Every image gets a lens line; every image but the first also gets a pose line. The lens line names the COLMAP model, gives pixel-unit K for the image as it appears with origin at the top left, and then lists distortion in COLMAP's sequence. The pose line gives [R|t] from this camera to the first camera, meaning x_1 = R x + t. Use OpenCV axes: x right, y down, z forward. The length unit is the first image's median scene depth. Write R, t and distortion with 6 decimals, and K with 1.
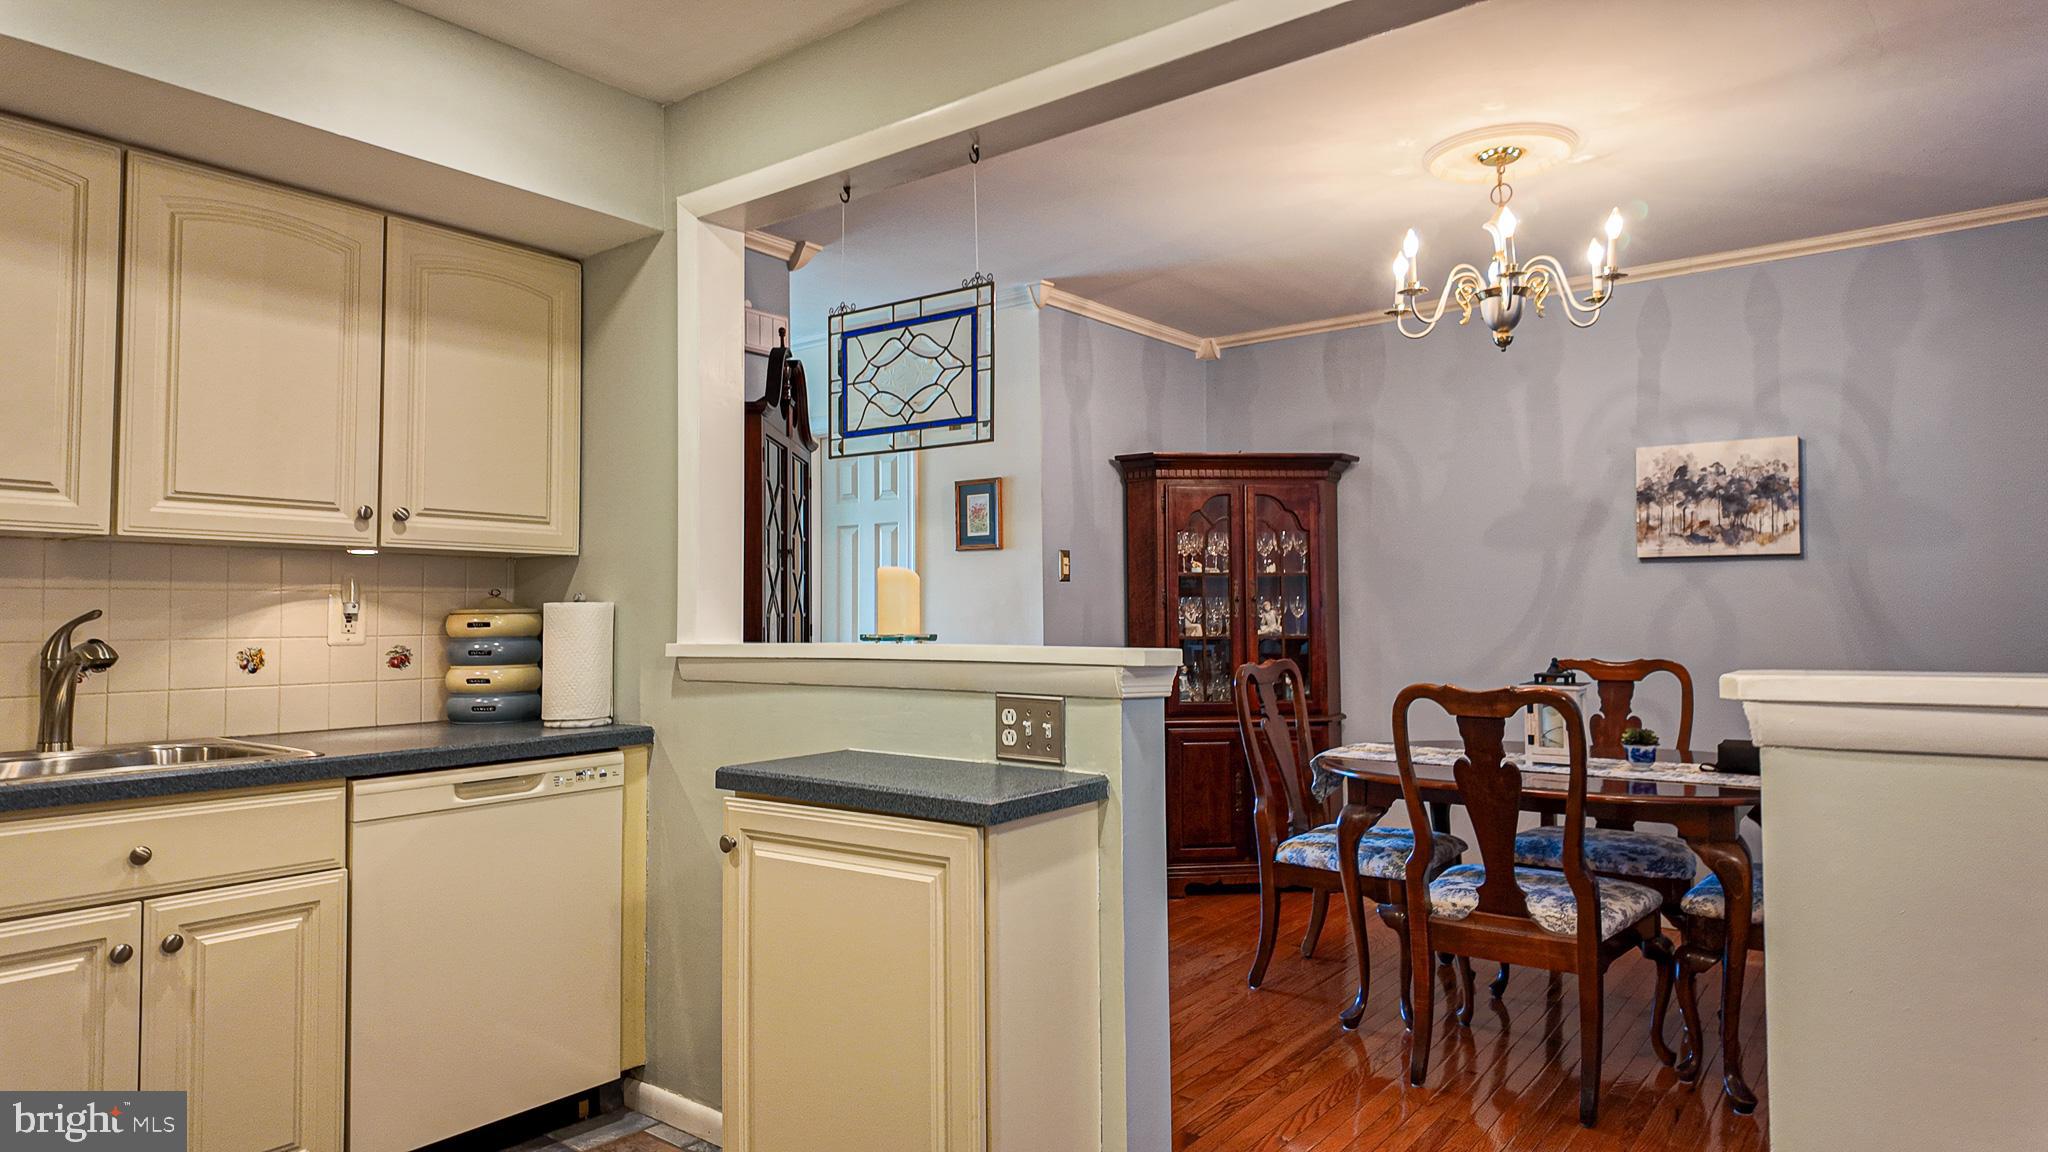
lens RADIAL K [[1226.1, 0, 1020.3], [0, 1226.1, 568.3], [0, 0, 1]] dist [0.050527, -0.058289]
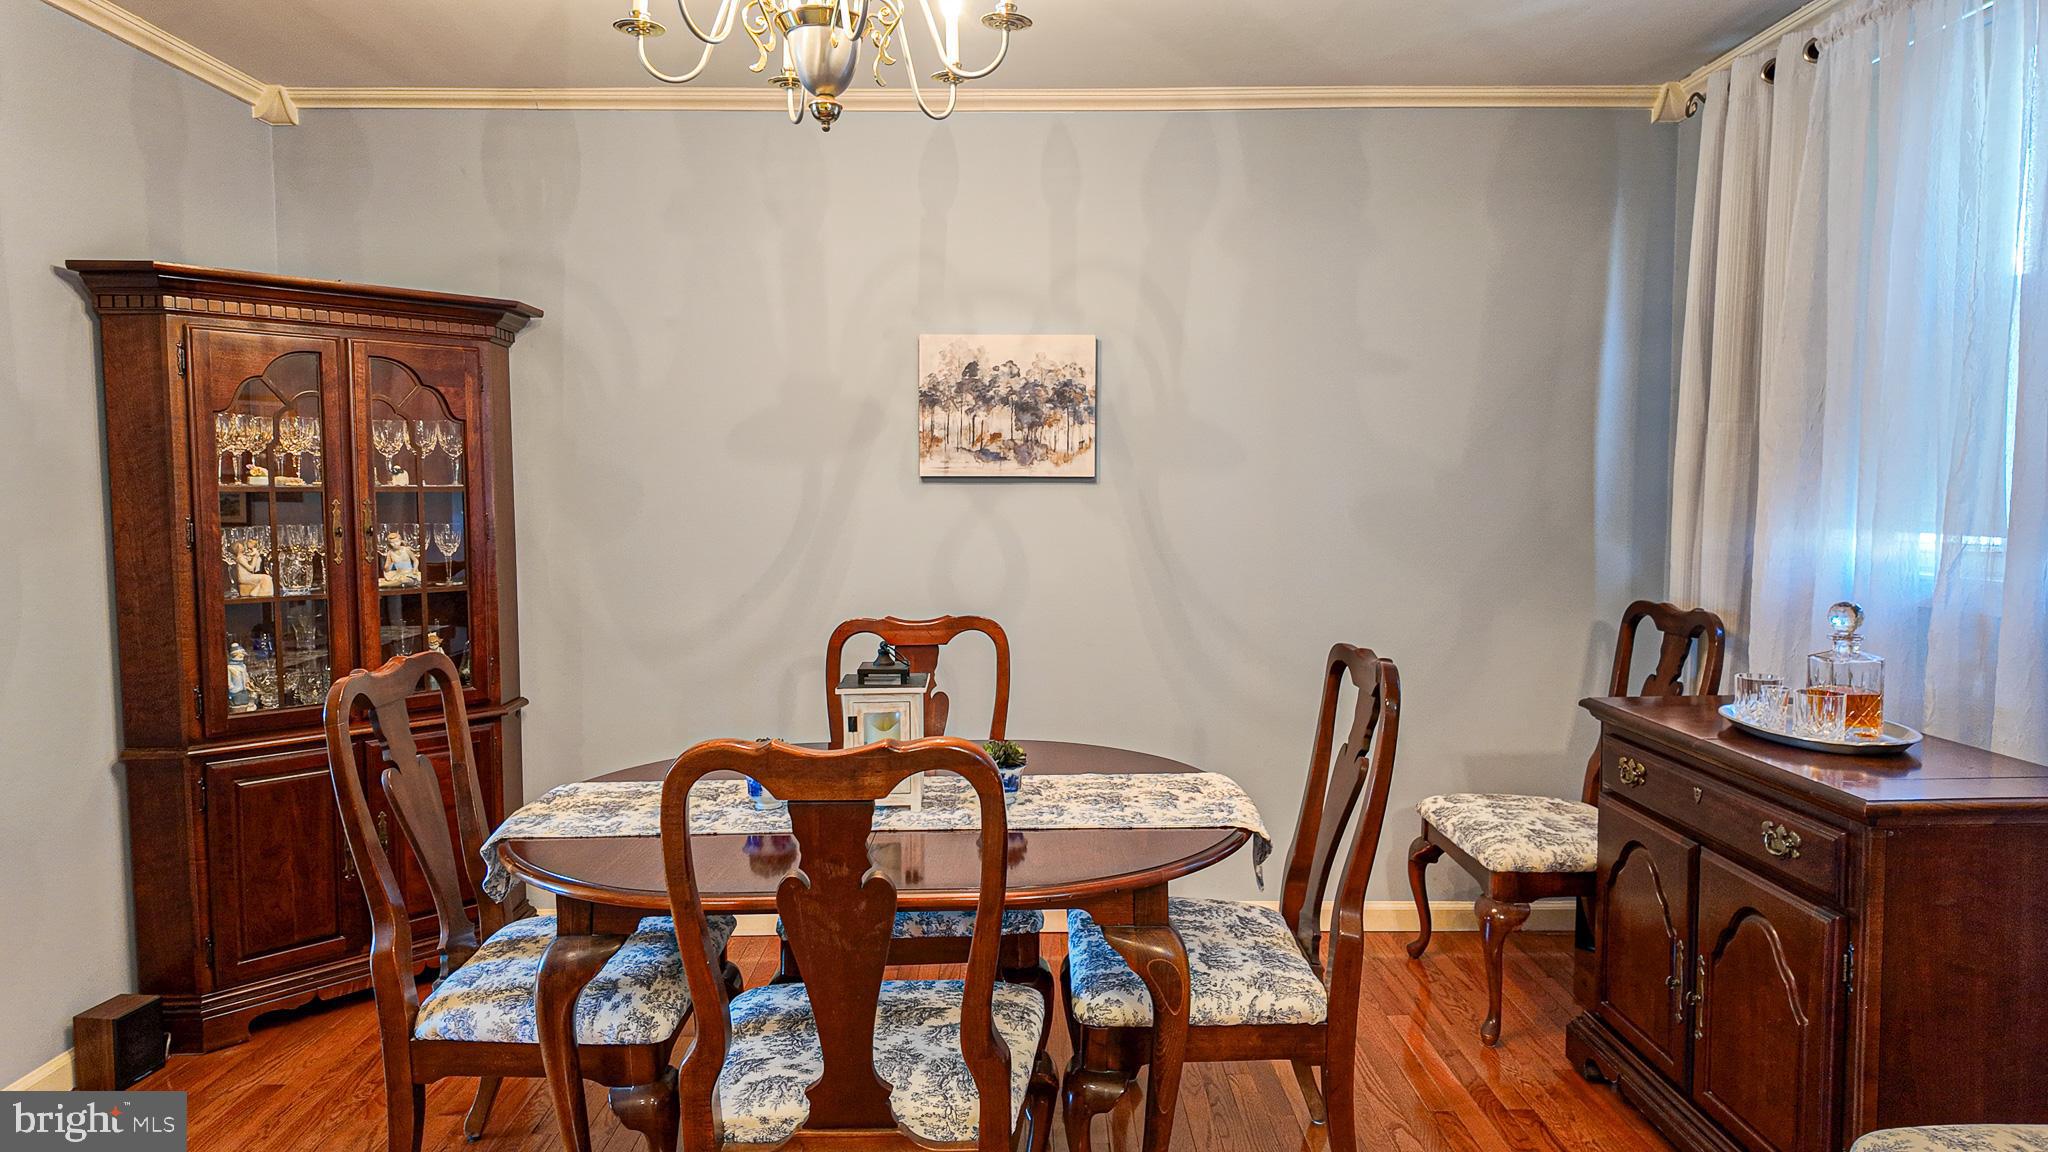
lens RADIAL K [[1204.4, 0, 1034.1], [0, 1204.4, 583.5], [0, 0, 1]] dist [0.075531, -0.108984]
pose [[0.782743, -0.039069, 0.621118, 0.078785], [-0.025271, 0.995209, 0.094446, -0.015300], [-0.621832, -0.089623, 0.778005, 0.356445]]
